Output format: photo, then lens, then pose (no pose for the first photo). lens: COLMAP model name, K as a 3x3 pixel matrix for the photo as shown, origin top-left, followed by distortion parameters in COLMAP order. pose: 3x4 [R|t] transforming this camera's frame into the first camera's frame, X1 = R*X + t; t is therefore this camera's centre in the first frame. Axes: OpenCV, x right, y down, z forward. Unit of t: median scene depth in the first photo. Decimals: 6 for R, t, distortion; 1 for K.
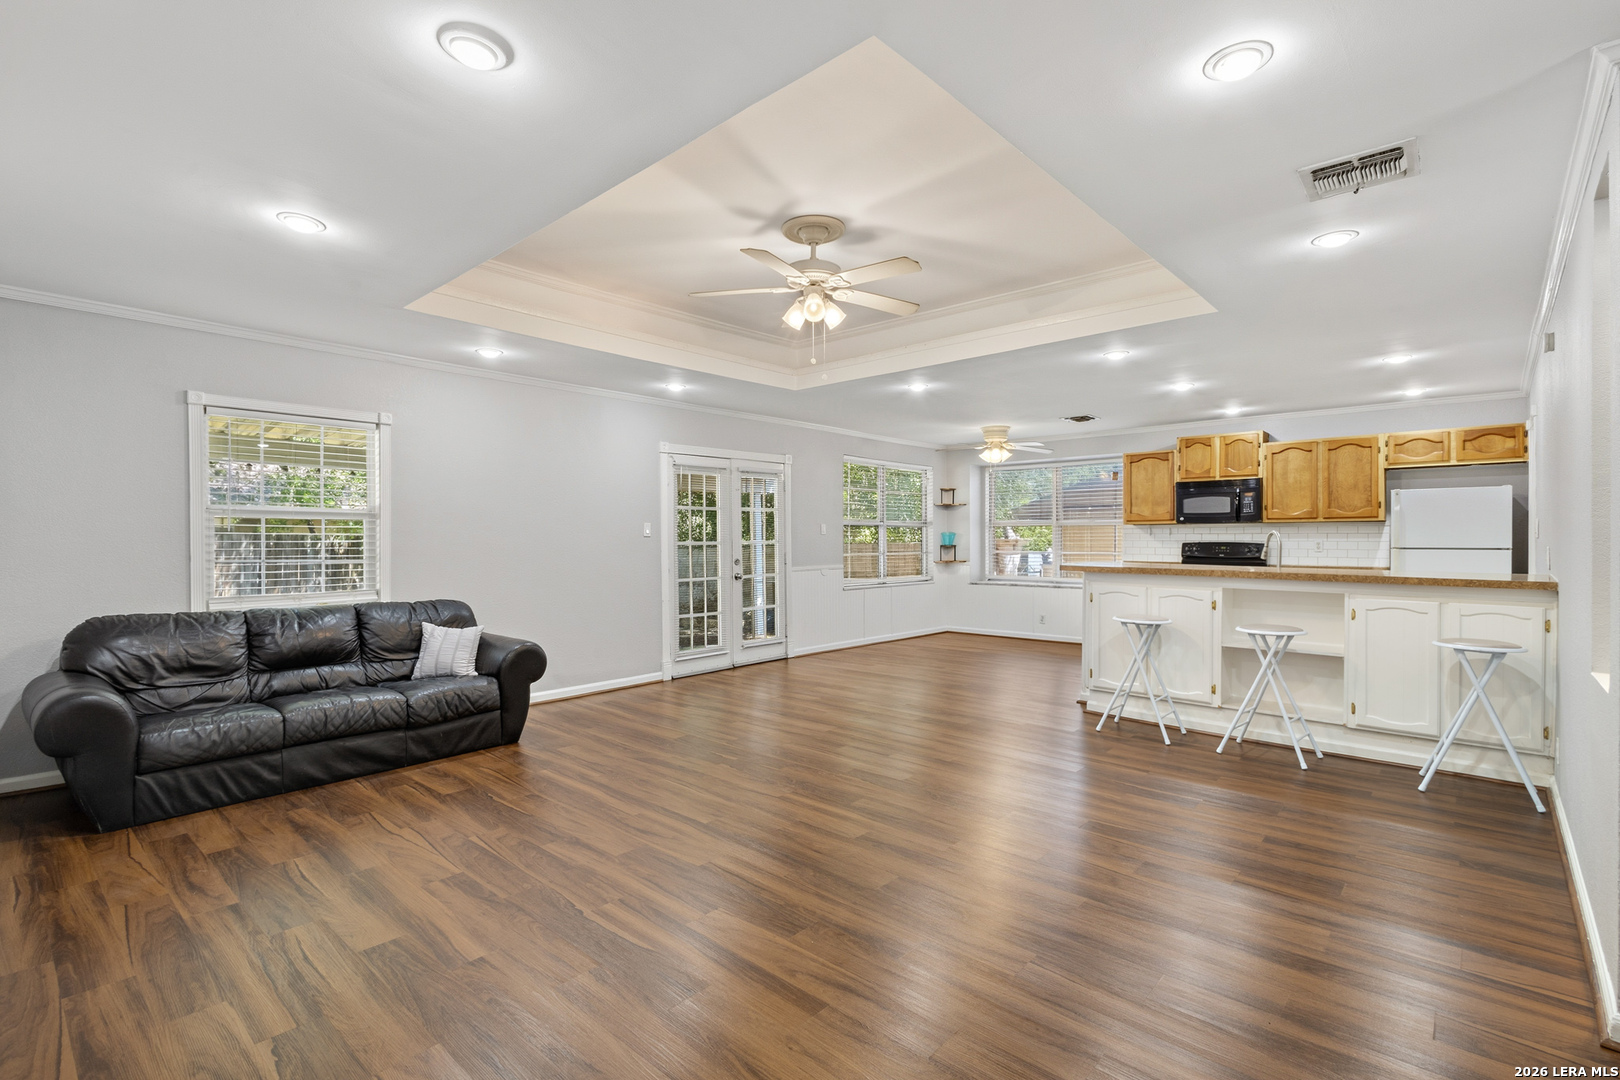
lens RADIAL K [[750.2, 0, 808.8], [0, 750.2, 537.5], [0, 0, 1]] dist [0.010424, -0.001330]
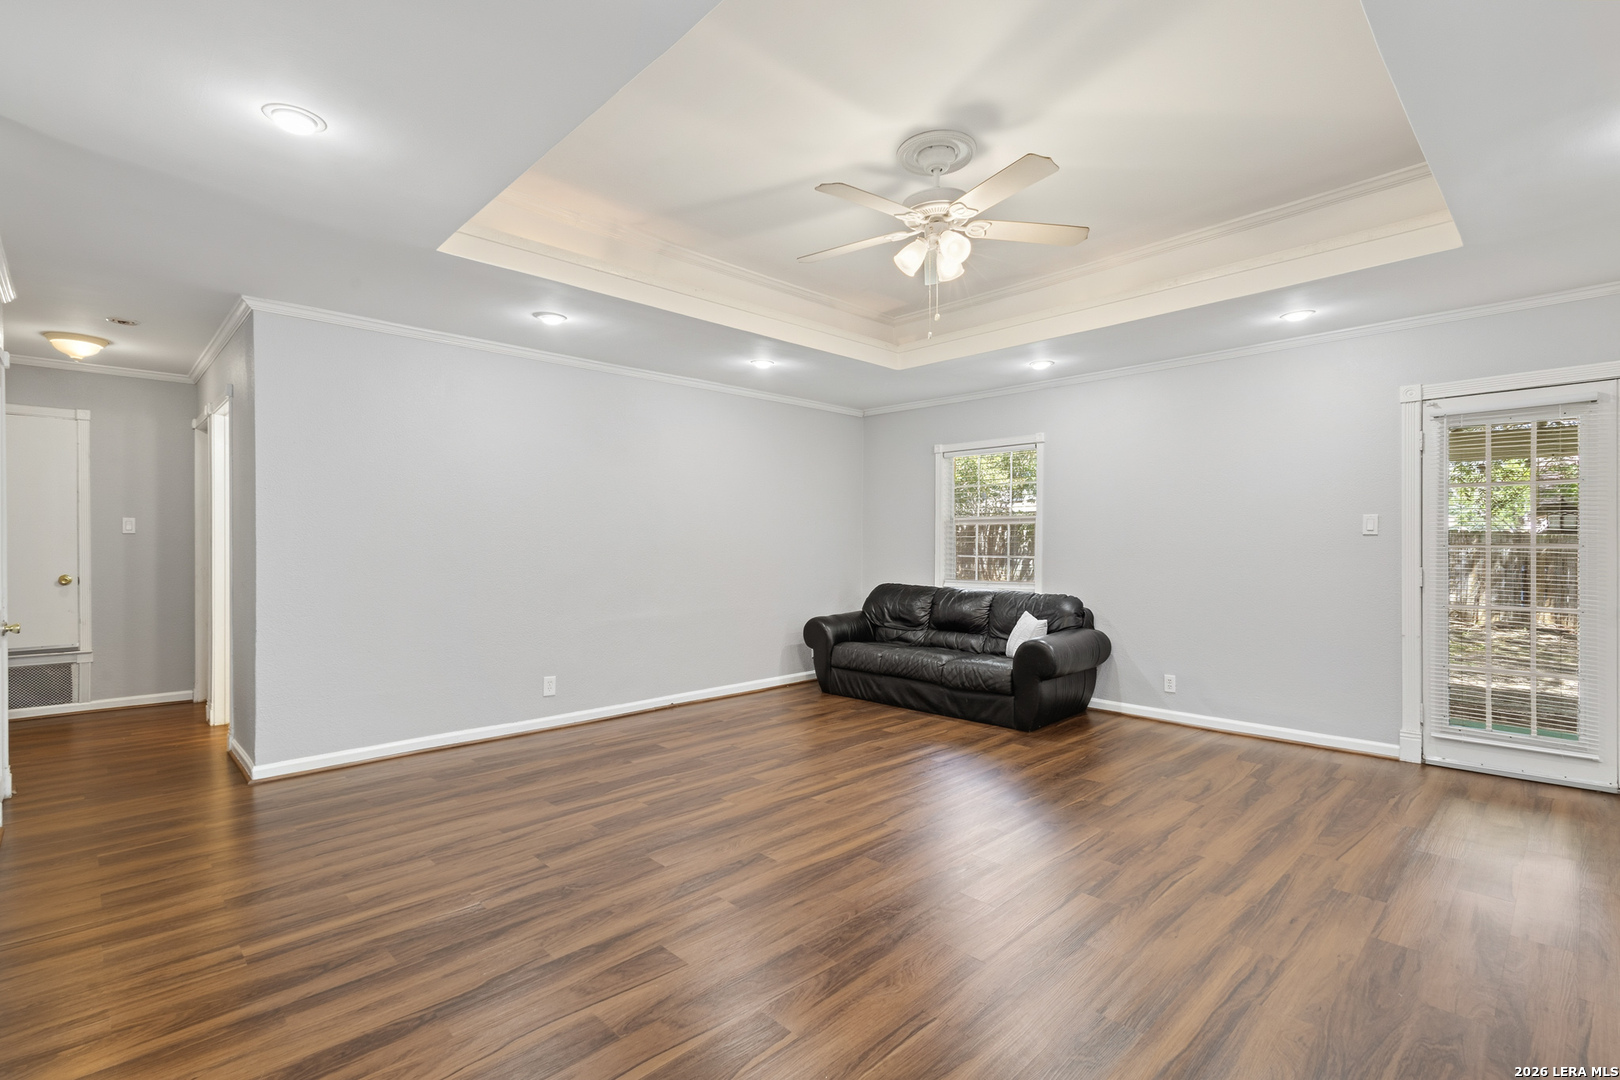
lens RADIAL K [[750.2, 0, 808.4], [0, 750.2, 543.8], [0, 0, 1]] dist [0.010424, -0.001330]
pose [[-0.071535, 0.002221, -0.997436, 0.784487], [0.003997, 0.999990, 0.001940, 0.005792], [0.997430, -0.003848, -0.071543, 0.881881]]
